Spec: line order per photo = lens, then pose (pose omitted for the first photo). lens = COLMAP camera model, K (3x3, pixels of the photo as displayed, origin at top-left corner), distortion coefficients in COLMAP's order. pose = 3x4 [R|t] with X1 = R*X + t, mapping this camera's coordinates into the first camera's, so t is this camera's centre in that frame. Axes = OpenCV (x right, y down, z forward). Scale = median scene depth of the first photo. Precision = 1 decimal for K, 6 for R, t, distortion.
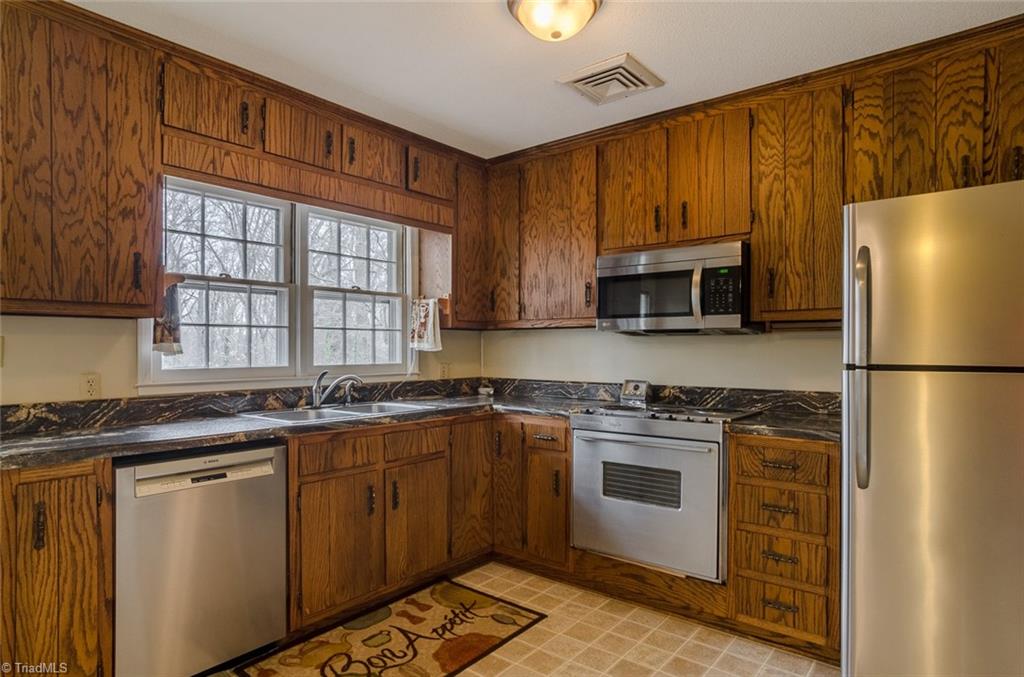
lens RADIAL K [[578.1, 0, 511.2], [0, 578.1, 354.2], [0, 0, 1]] dist [-0.019818, 0.001950]
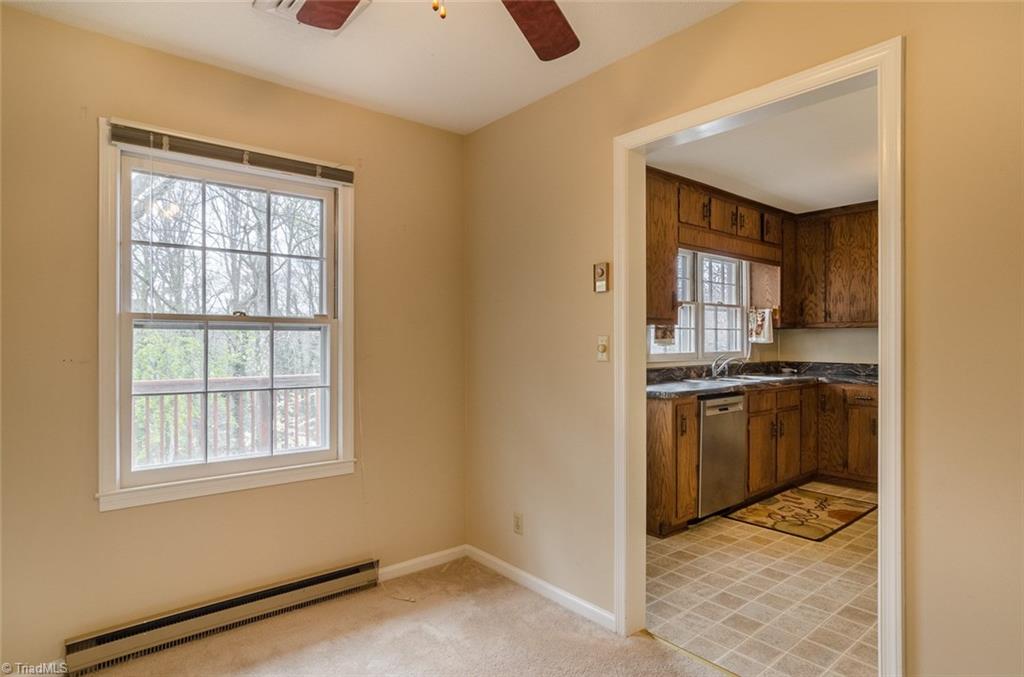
lens RADIAL K [[557.7, 0, 541.1], [0, 557.7, 342.6], [0, 0, 1]] dist [-0.005406, 0.000158]
pose [[0.985830, -0.000822, -0.167744, -0.591822], [-0.000137, 0.999984, -0.005704, 0.002174], [0.167745, 0.005646, 0.985814, -0.684673]]
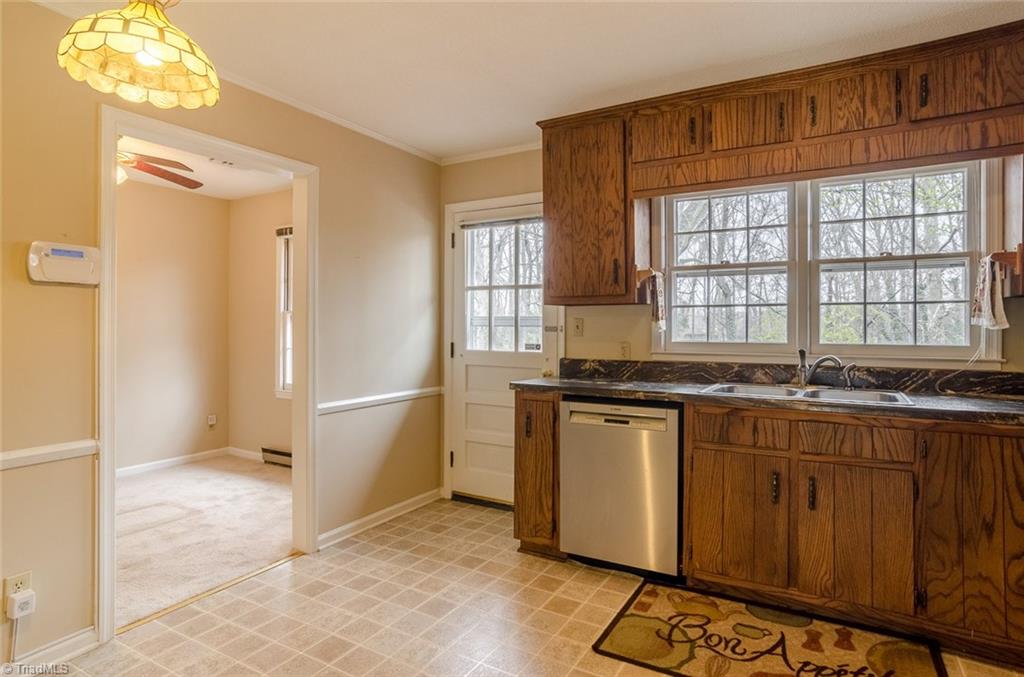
lens RADIAL K [[562.7, 0, 514.3], [0, 562.7, 322.5], [0, 0, 1]] dist [-0.046601, 0.033129]
pose [[0.153504, -0.007350, -0.988121, 0.537882], [-0.011039, 0.999897, -0.009152, -0.001246], [0.988086, 0.012313, 0.153407, 0.407416]]
